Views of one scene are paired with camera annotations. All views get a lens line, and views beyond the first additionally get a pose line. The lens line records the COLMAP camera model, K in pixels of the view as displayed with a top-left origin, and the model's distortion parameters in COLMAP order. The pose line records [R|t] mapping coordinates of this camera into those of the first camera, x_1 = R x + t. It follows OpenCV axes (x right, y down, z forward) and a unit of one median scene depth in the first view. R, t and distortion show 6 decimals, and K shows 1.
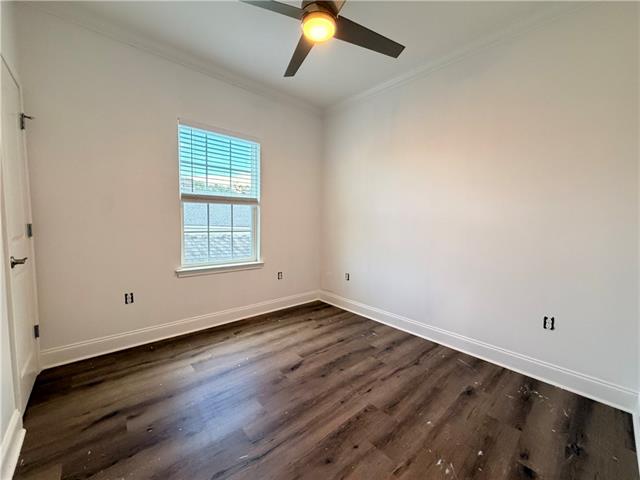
lens RADIAL K [[255.8, 0, 318.7], [0, 255.8, 240.9], [0, 0, 1]] dist [0.001944, -0.000205]
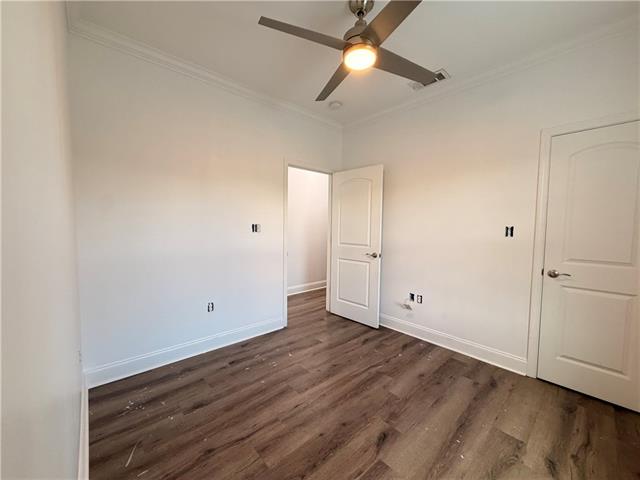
lens RADIAL K [[255.8, 0, 318.7], [0, 255.8, 240.9], [0, 0, 1]] dist [0.001944, -0.000205]
pose [[-0.999456, -0.030917, -0.011511, 0.139375], [-0.032187, 0.990369, 0.134659, -0.201566], [0.007237, 0.134956, -0.990825, 1.877334]]
